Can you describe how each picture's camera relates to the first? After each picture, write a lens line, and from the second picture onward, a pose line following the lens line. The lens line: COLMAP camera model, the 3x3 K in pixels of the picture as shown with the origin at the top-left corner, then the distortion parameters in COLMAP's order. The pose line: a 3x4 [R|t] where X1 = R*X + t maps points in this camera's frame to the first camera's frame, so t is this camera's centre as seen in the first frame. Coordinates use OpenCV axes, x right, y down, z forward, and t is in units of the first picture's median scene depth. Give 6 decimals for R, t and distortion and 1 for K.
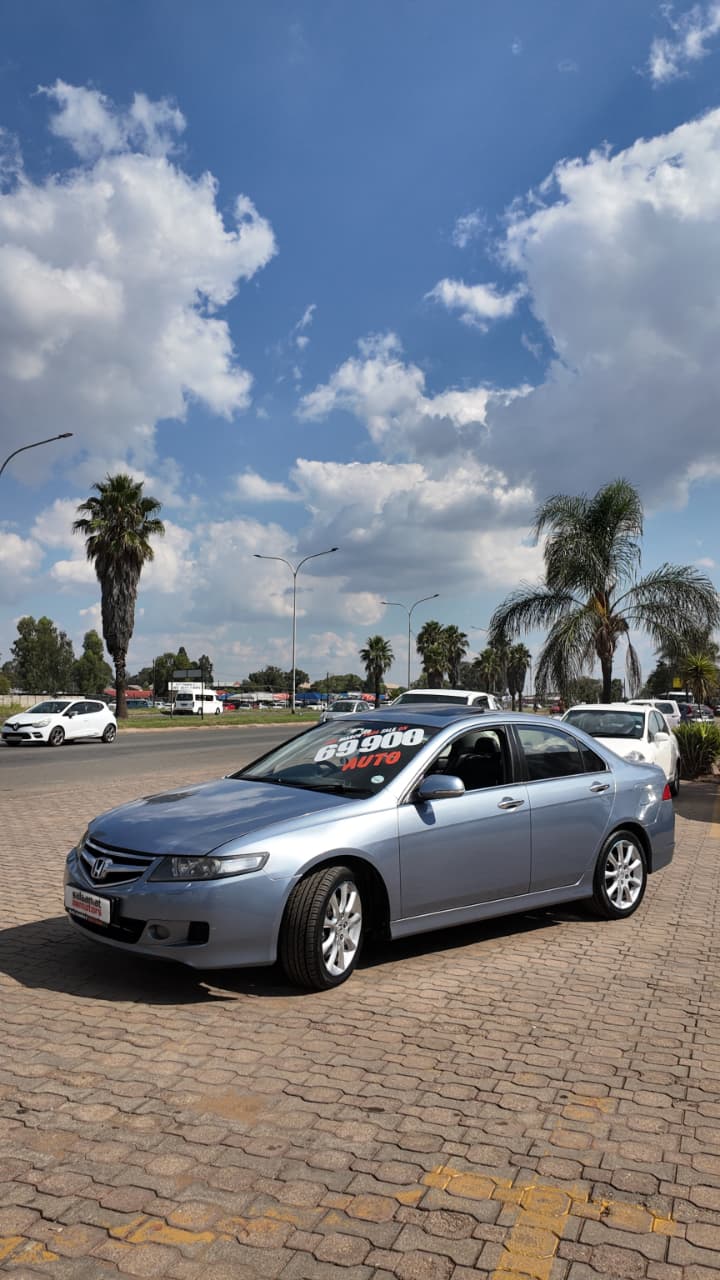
lens RADIAL K [[902.8, 0, 360.0], [0, 902.8, 640.0], [0, 0, 1]] dist [0.089607, -0.080202]
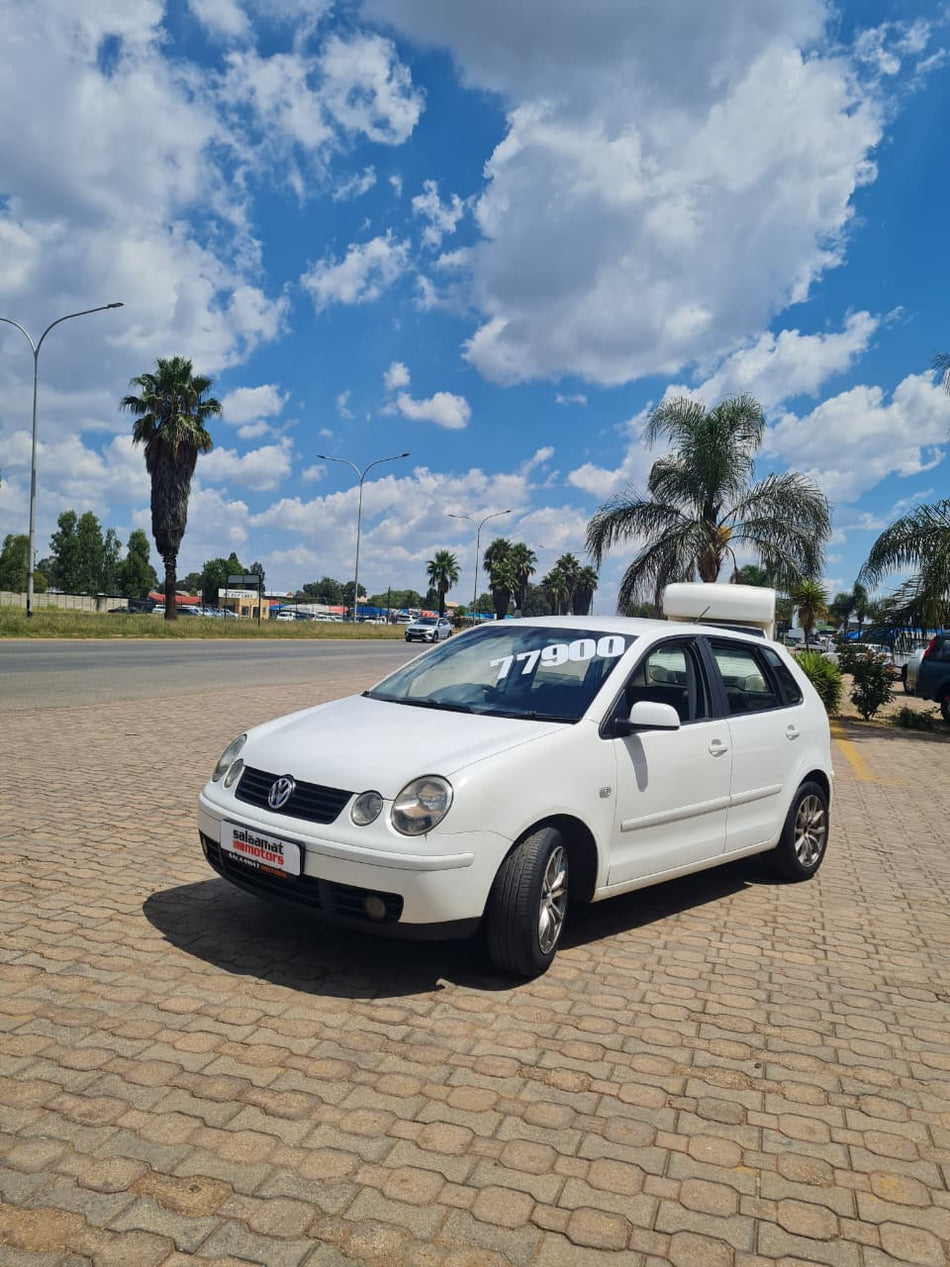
lens RADIAL K [[860.8, 0, 452.1], [0, 860.8, 631.6], [0, 0, 1]] dist [0.037052, -0.003431]
pose [[0.996146, 0.043346, 0.076251, -0.154479], [-0.049138, 0.995912, 0.075791, 0.047226], [-0.072654, -0.079246, 0.994204, 0.357845]]
